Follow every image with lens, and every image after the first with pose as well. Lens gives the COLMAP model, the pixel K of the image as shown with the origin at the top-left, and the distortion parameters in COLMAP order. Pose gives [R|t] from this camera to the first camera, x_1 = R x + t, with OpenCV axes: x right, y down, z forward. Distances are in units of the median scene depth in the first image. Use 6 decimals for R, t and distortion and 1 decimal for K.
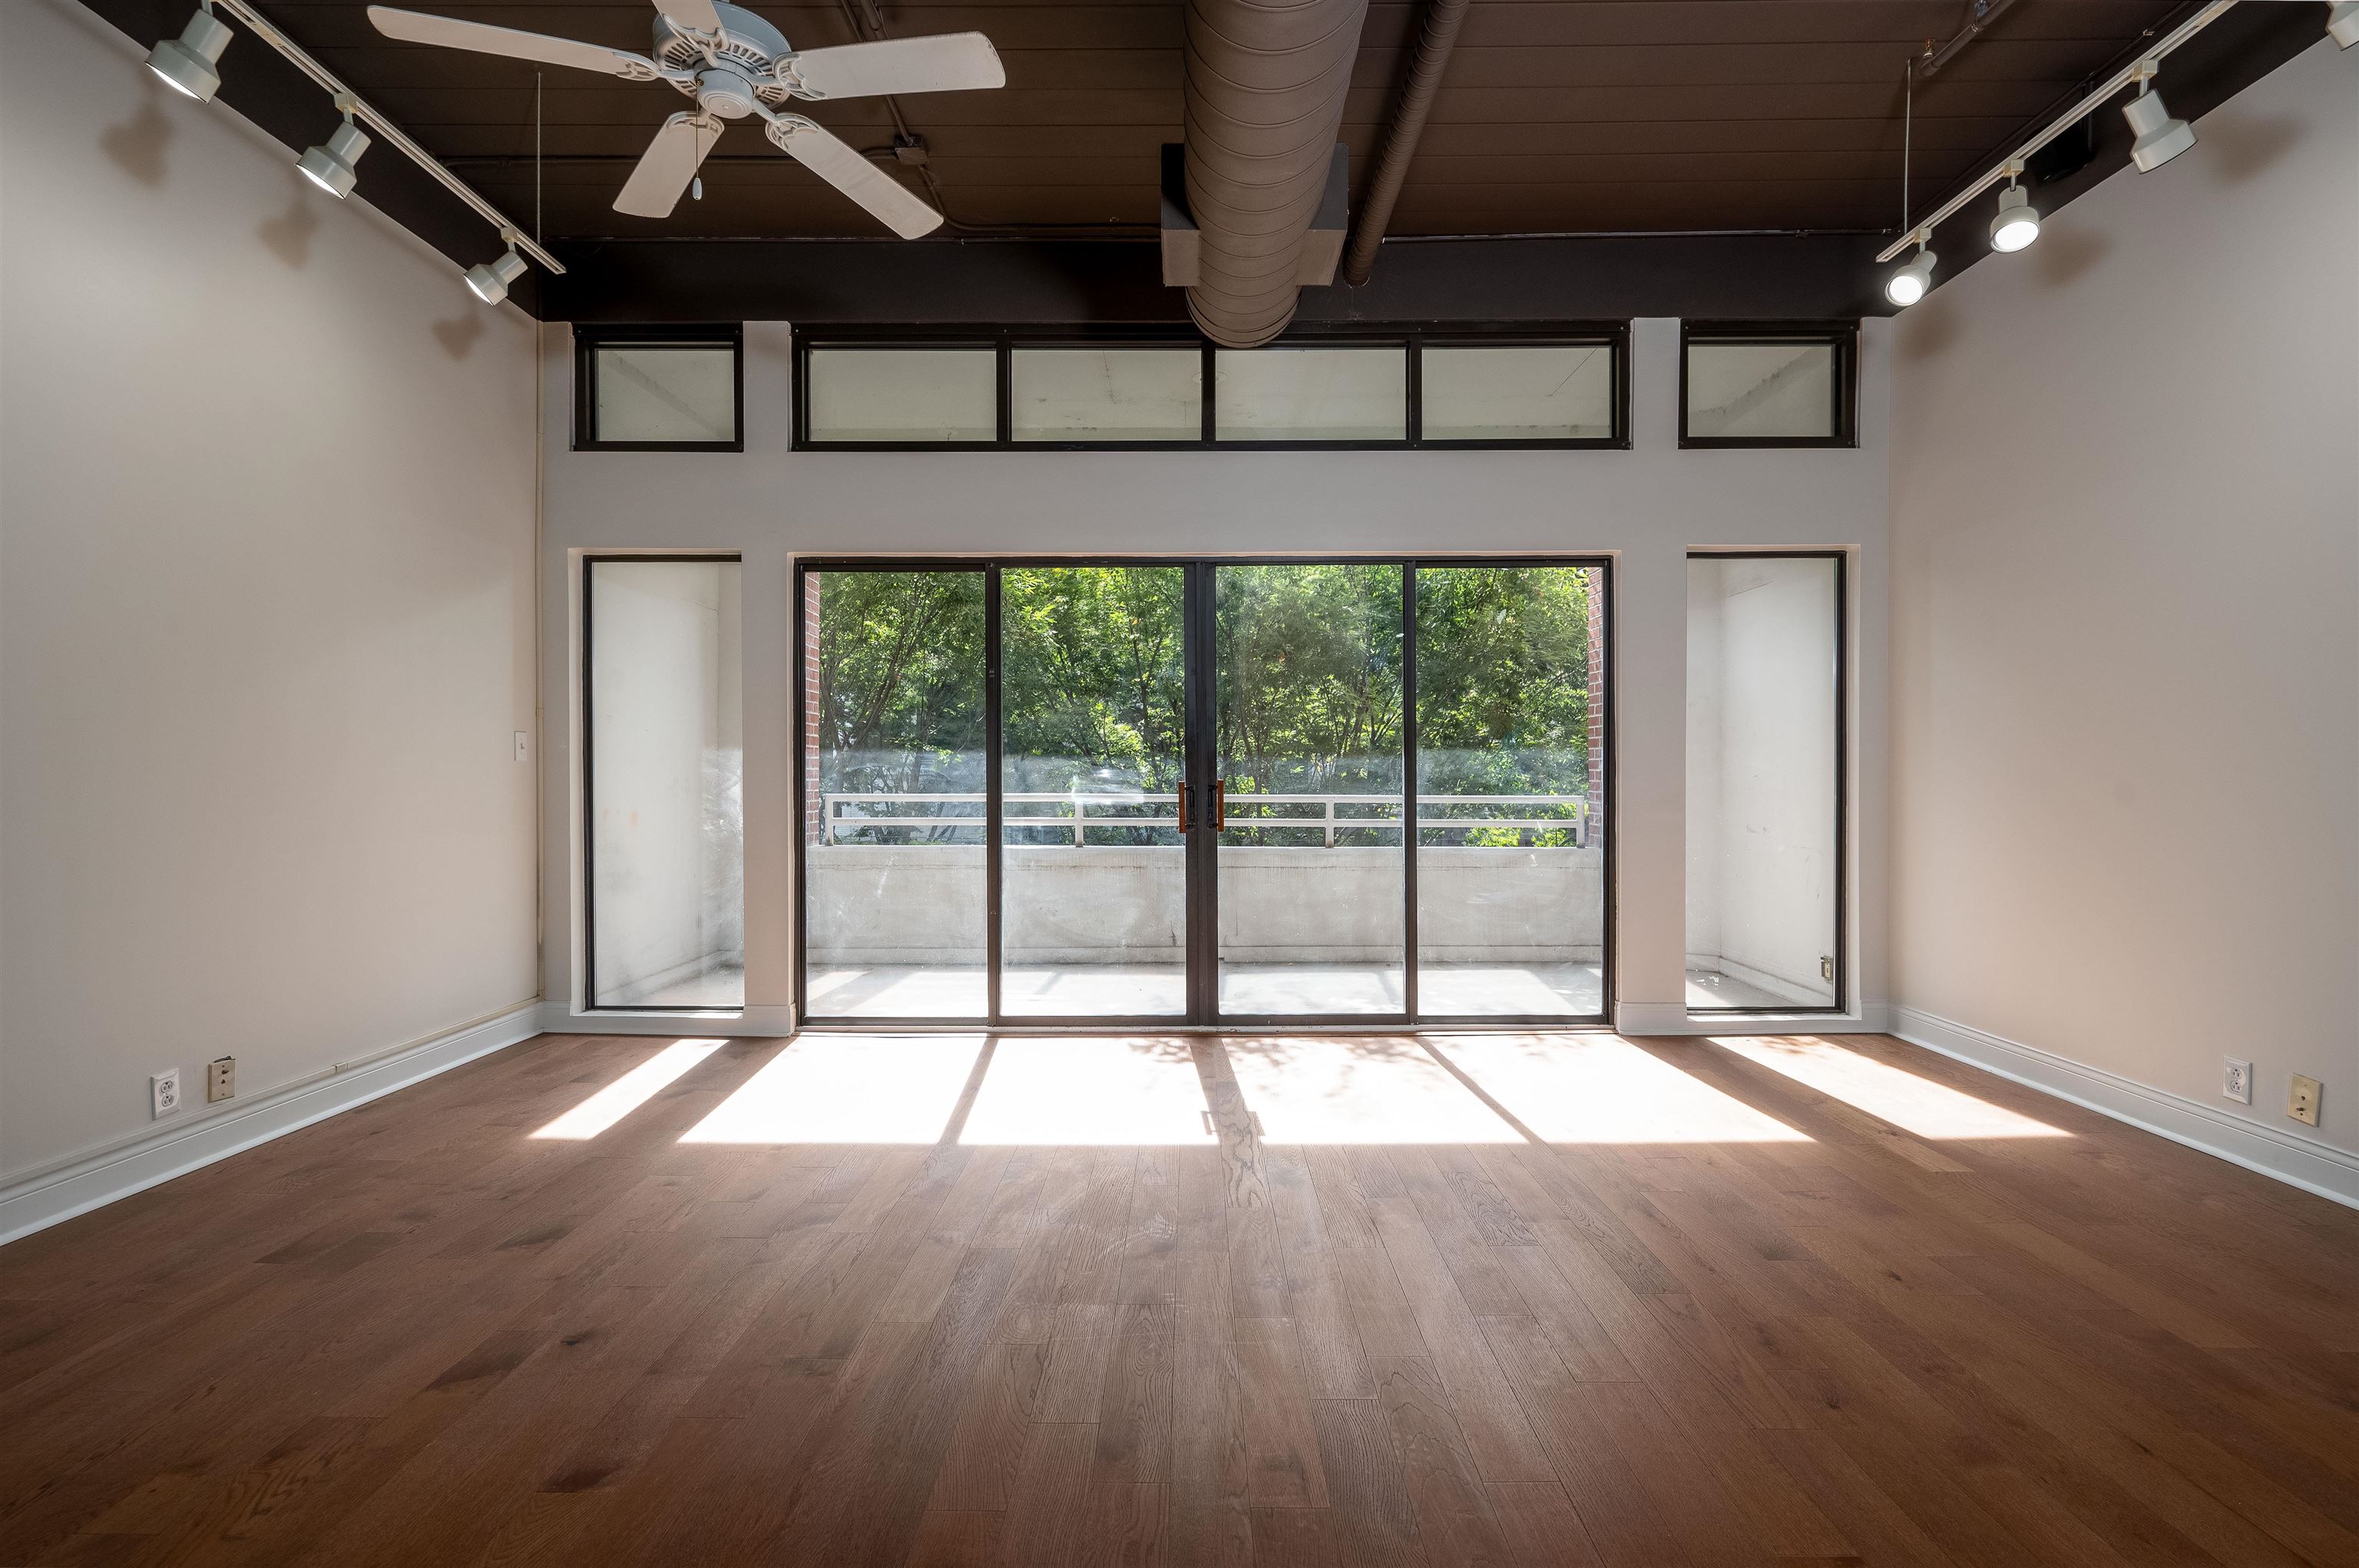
lens RADIAL K [[1075.4, 0, 1175.1], [0, 1075.4, 782.8], [0, 0, 1]] dist [0.007529, 0.001982]
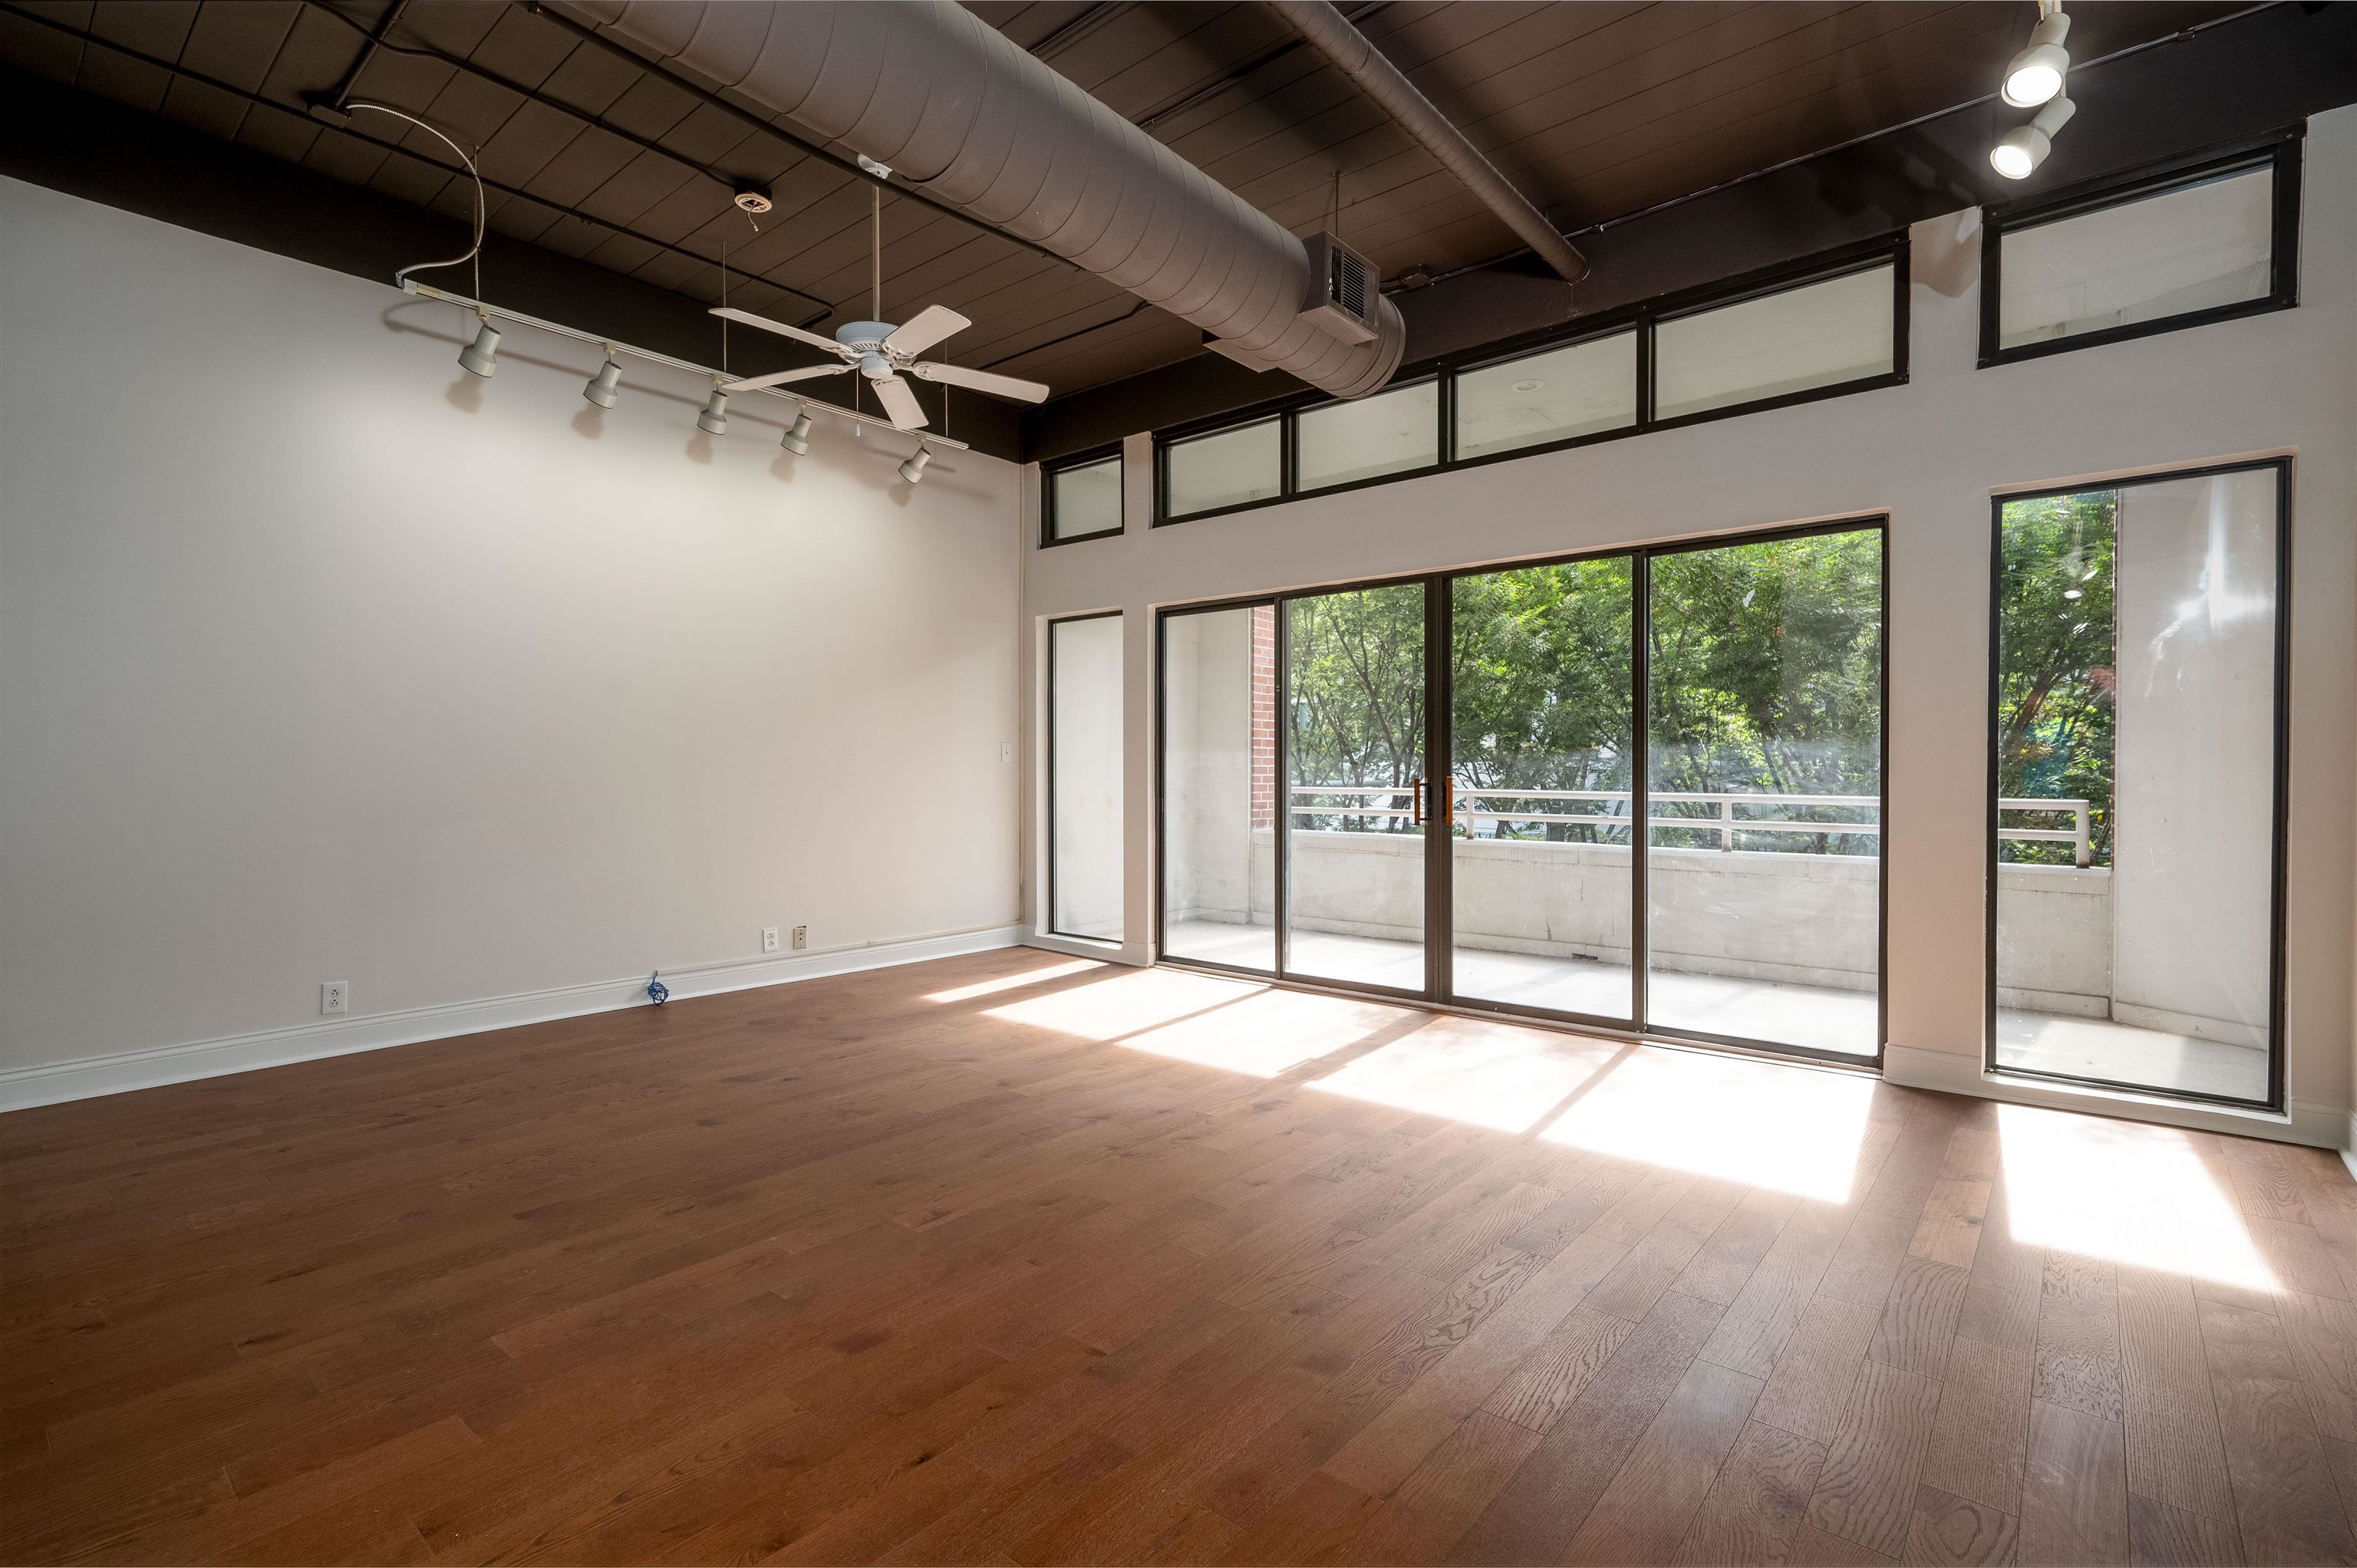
lens RADIAL K [[1074.4, 0, 1199.9], [0, 1074.4, 776.2], [0, 0, 1]] dist [0.007529, 0.001982]
pose [[0.779418, 0.004320, -0.626489, 0.514875], [-0.005563, 0.999985, -0.000026, -0.001400], [0.626480, 0.003505, 0.779430, 0.004384]]
